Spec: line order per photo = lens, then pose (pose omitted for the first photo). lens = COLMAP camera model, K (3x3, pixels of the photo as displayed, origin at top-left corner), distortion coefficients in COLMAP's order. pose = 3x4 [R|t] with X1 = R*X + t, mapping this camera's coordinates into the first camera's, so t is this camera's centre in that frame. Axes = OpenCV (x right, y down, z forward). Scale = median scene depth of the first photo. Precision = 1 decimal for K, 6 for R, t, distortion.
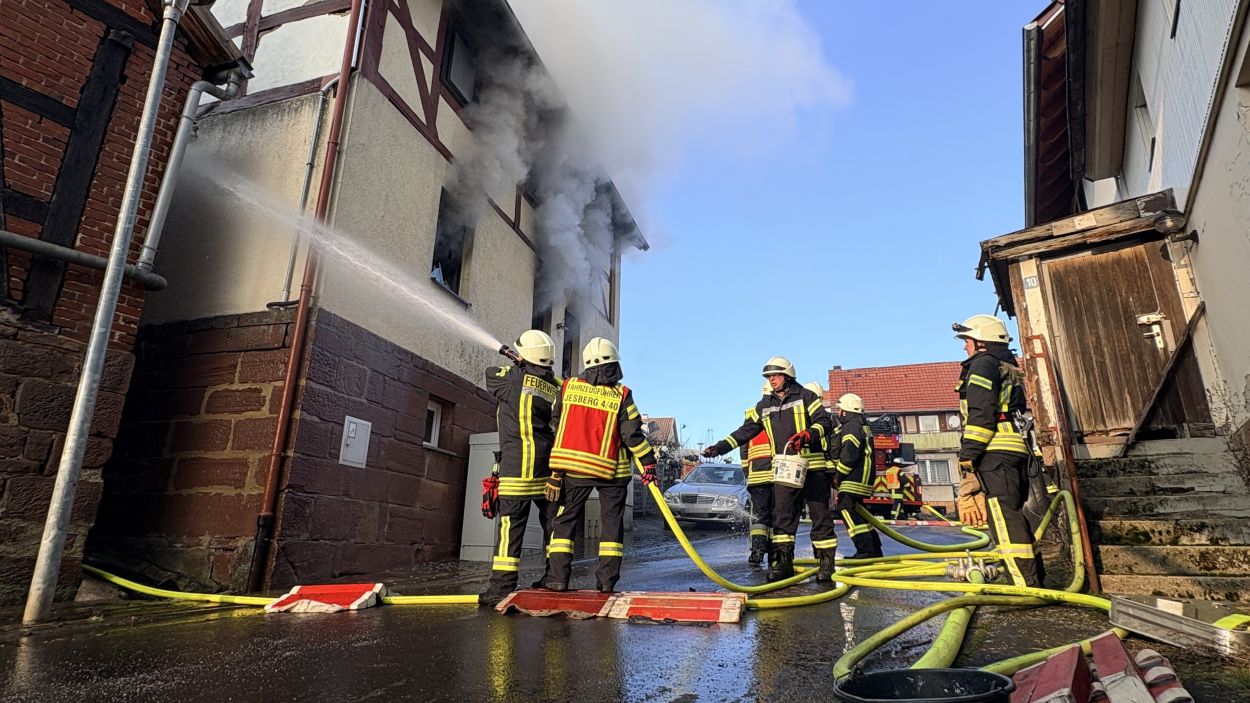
lens RADIAL K [[683.0, 0, 618.5], [0, 683.0, 353.8], [0, 0, 1]] dist [0.003441, -0.000103]
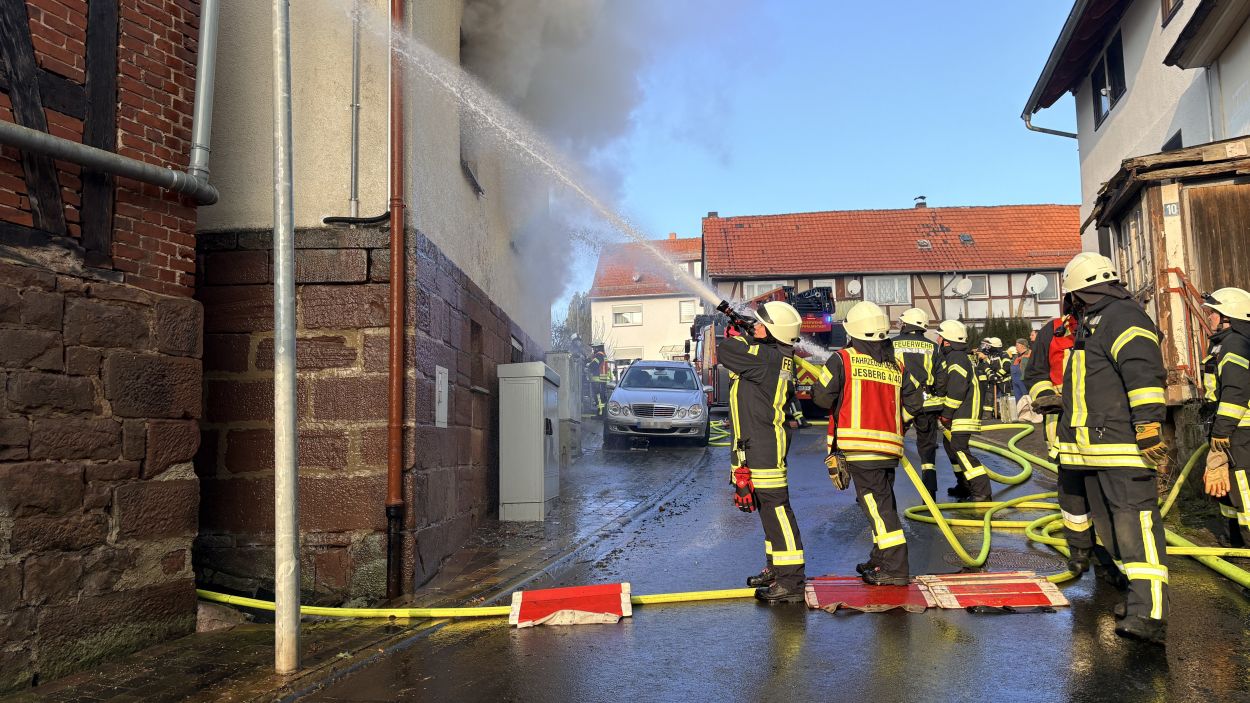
lens RADIAL K [[928.2, 0, 623.2], [0, 928.2, 356.6], [0, 0, 1]] dist [0.035580, -0.044293]
pose [[0.965728, -0.014497, 0.259150, -0.469025], [-0.035371, 0.981775, 0.186729, -0.124620], [-0.257134, -0.189496, 0.947615, -0.051766]]
